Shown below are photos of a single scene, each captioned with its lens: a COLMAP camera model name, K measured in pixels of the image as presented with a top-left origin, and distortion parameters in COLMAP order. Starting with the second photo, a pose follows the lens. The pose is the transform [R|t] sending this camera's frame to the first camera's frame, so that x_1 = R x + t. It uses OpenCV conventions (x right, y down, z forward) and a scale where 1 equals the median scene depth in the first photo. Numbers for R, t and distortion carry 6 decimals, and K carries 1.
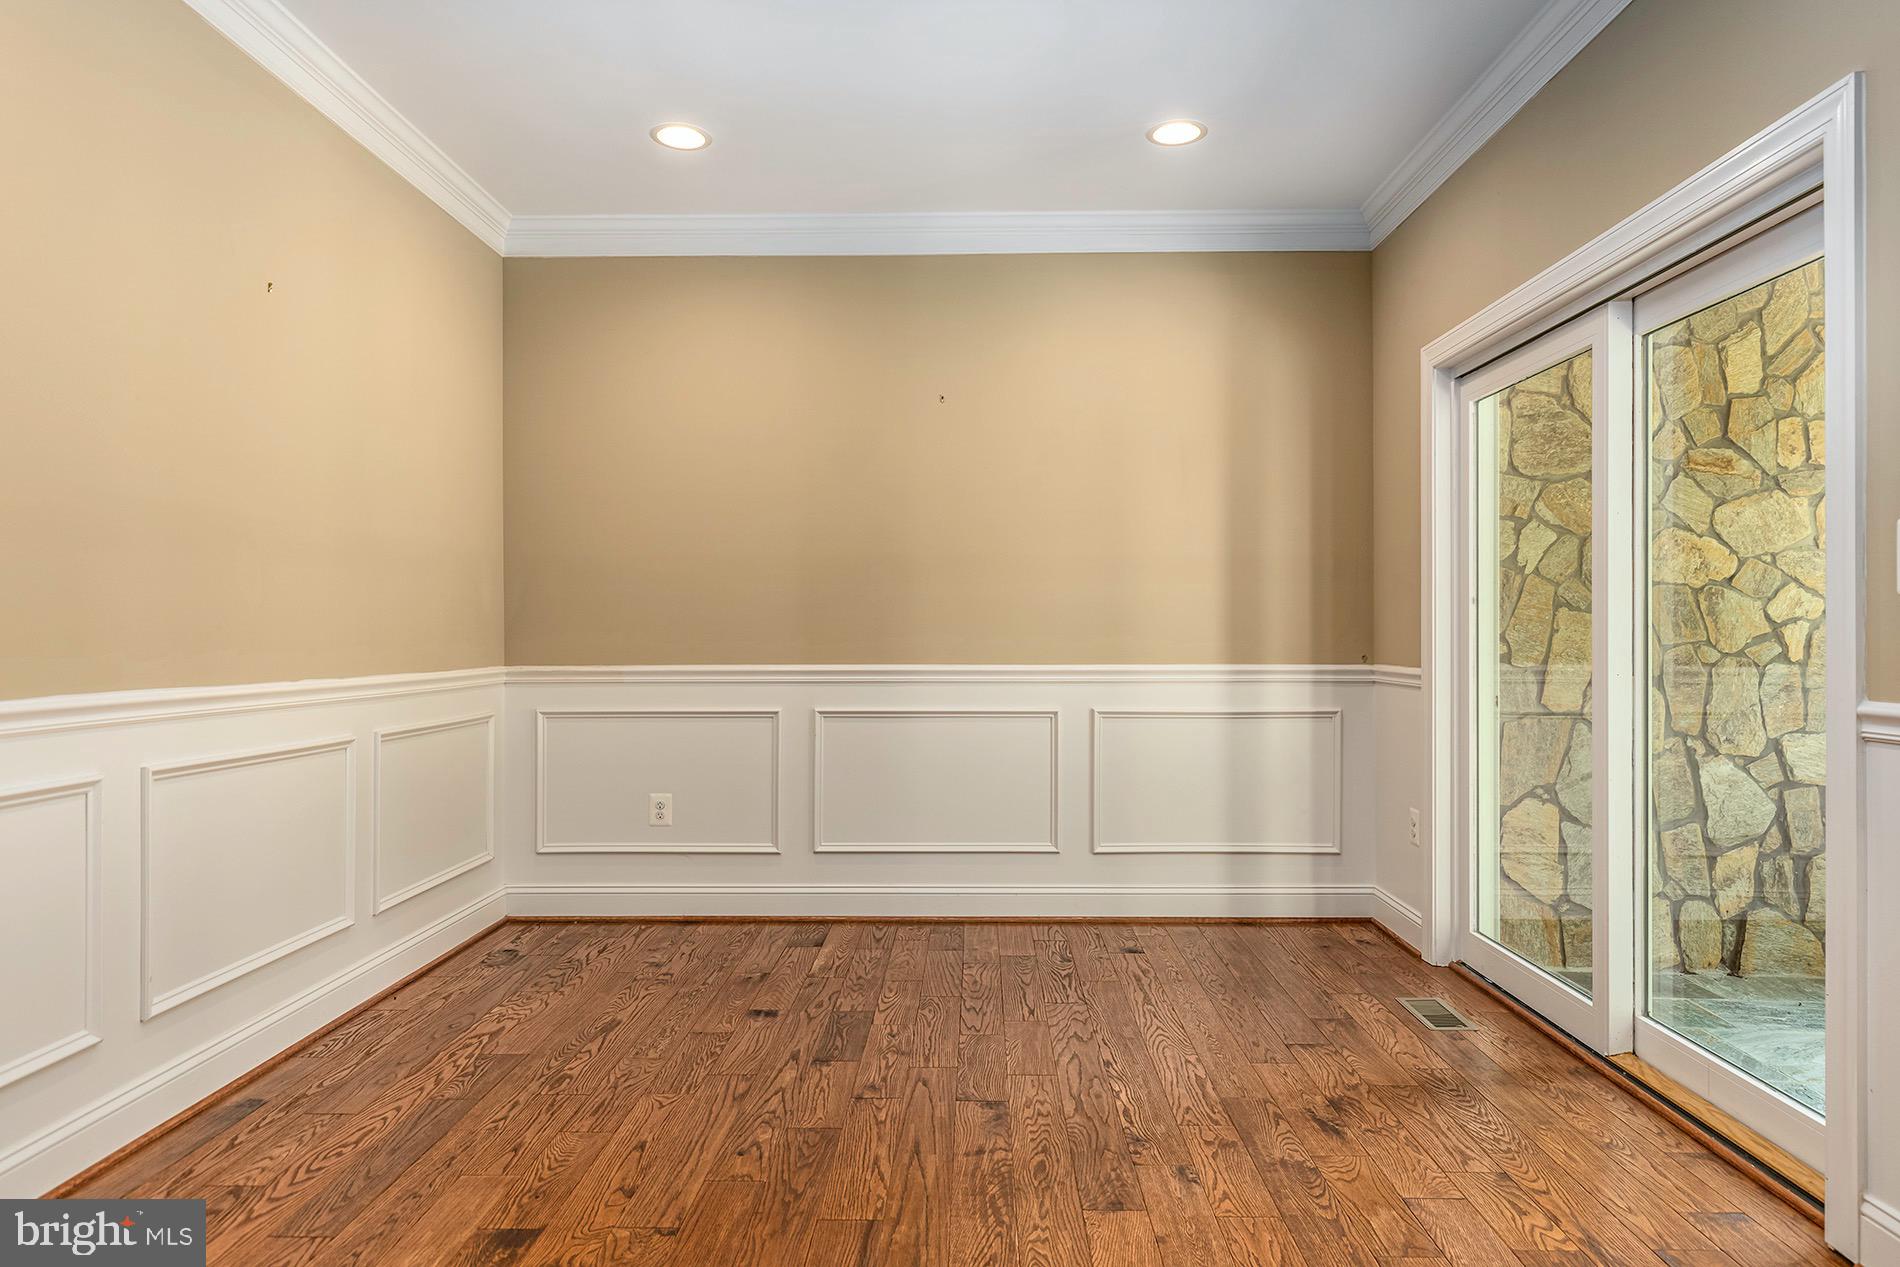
lens RADIAL K [[1170.8, 0, 950.0], [0, 1170.8, 633.5], [0, 0, 1]] dist [0.000785, 0.000064]
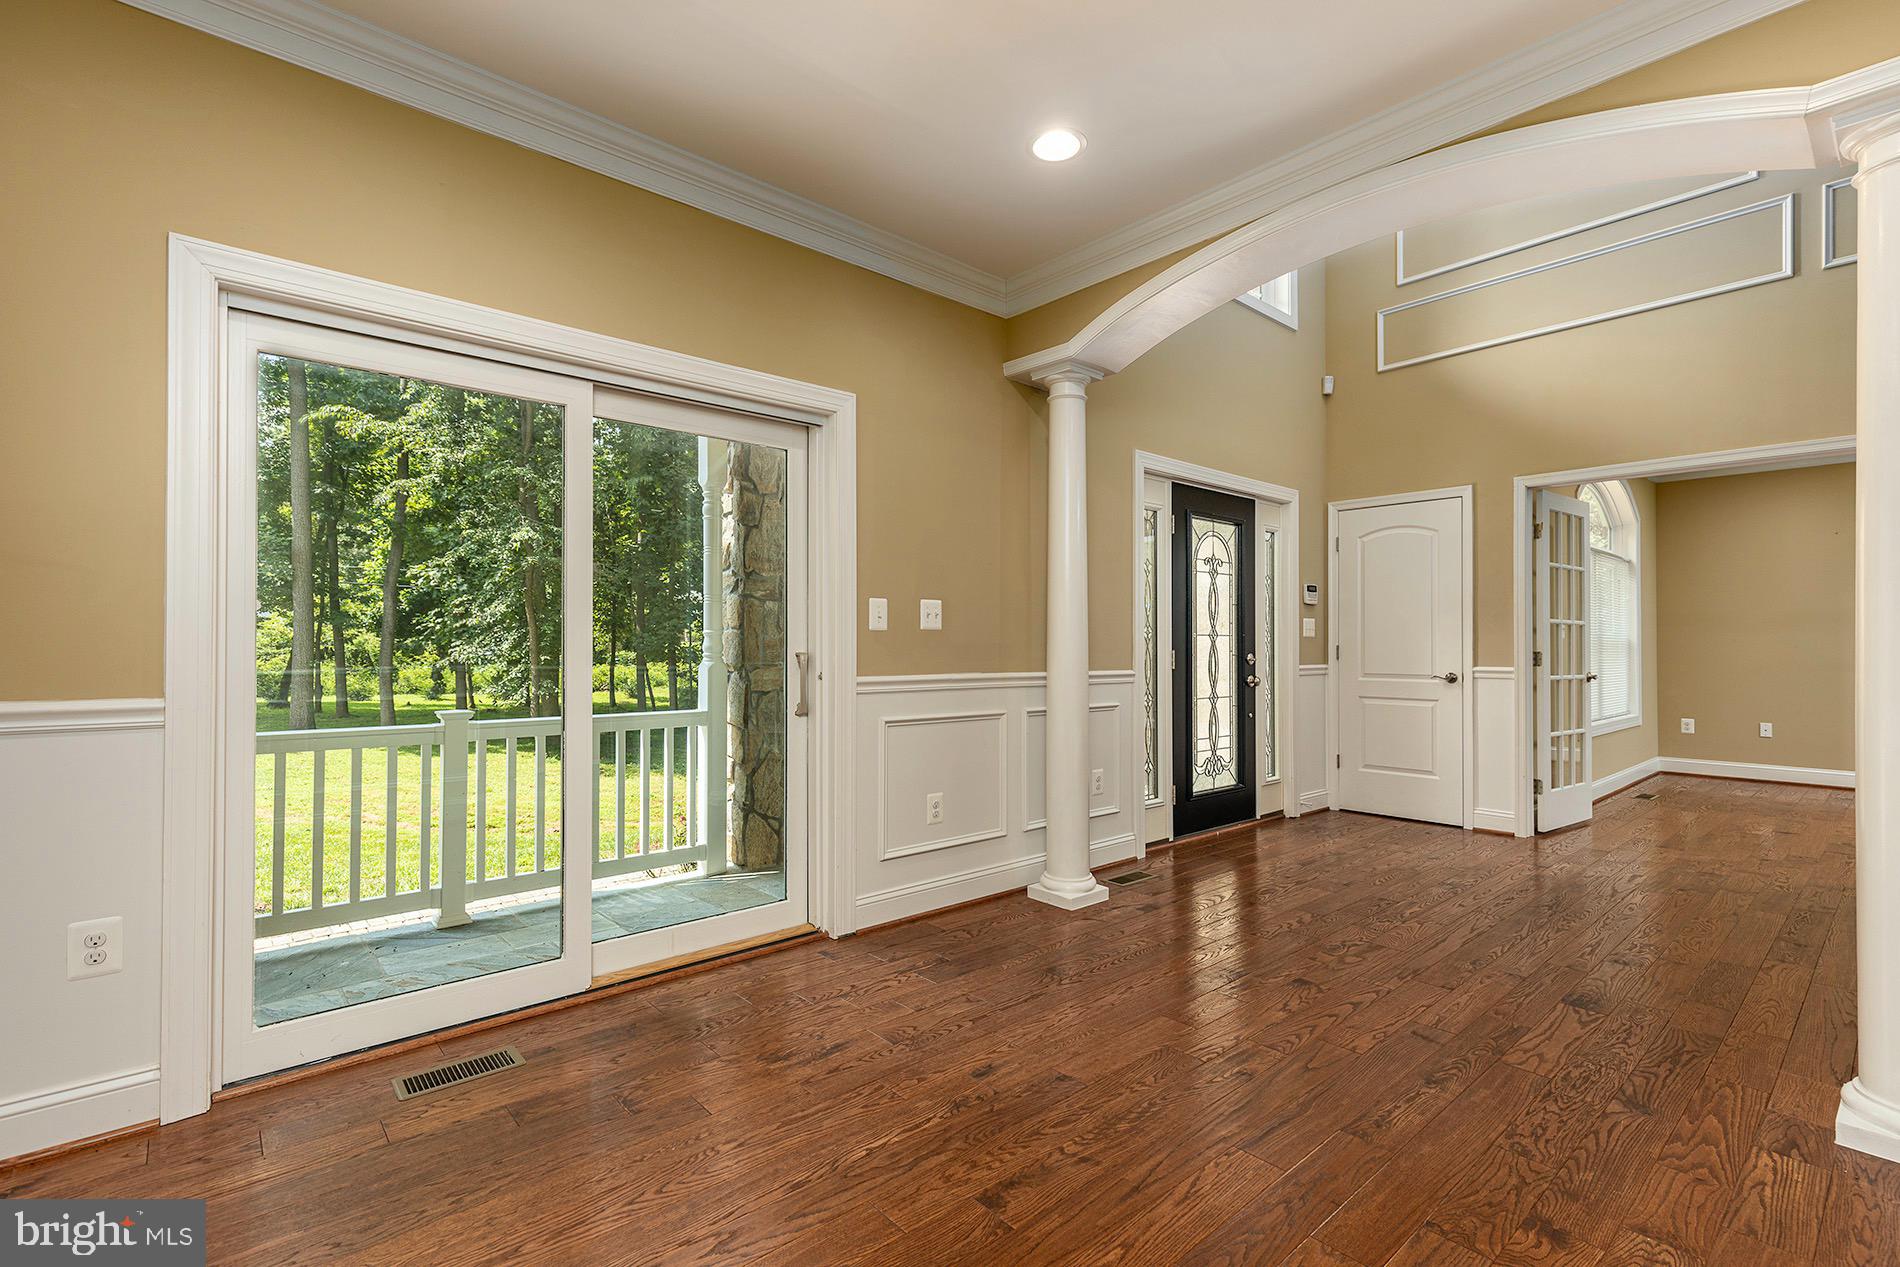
lens RADIAL K [[862.9, 0, 964.7], [0, 862.9, 628.7], [0, 0, 1]] dist [0.001862, -0.000938]
pose [[-0.687905, 0.017272, 0.725595, -0.460018], [0.000497, 0.999728, -0.023326, 0.003857], [-0.725801, -0.015686, -0.687726, 1.627036]]
